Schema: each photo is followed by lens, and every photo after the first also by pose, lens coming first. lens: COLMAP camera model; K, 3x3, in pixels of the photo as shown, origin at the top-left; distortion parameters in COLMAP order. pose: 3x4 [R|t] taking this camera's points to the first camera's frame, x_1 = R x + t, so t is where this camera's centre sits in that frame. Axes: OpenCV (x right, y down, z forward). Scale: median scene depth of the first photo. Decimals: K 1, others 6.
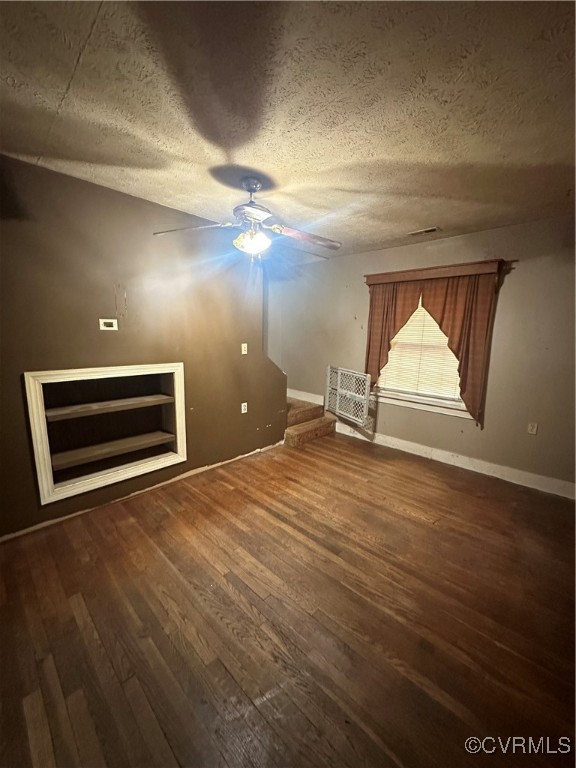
lens RADIAL K [[309.0, 0, 286.2], [0, 309.0, 383.3], [0, 0, 1]] dist [0.002988, 0.000247]
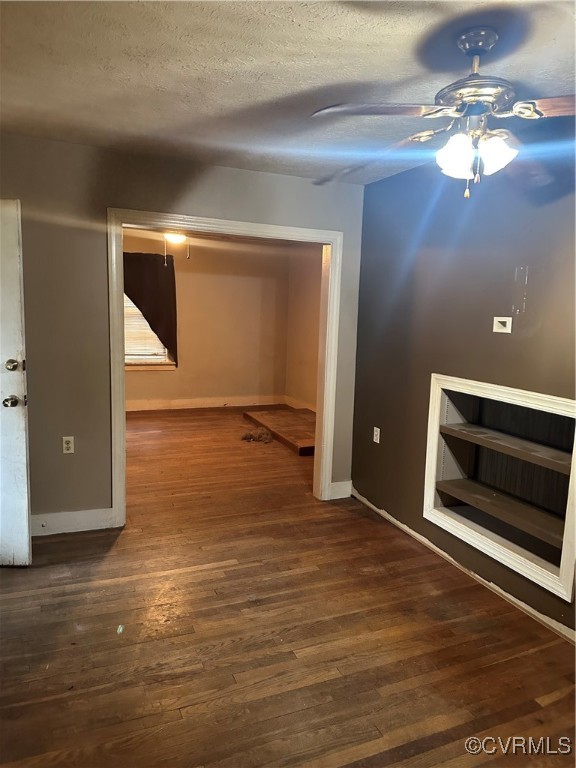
lens RADIAL K [[539.7, 0, 287.8], [0, 539.7, 384.9], [0, 0, 1]] dist [0.007148, -0.015894]
pose [[-0.390560, 0.096074, -0.915551, 0.825685], [-0.189778, 0.964774, 0.182196, -0.208600], [0.900804, 0.244910, -0.358569, 1.147762]]
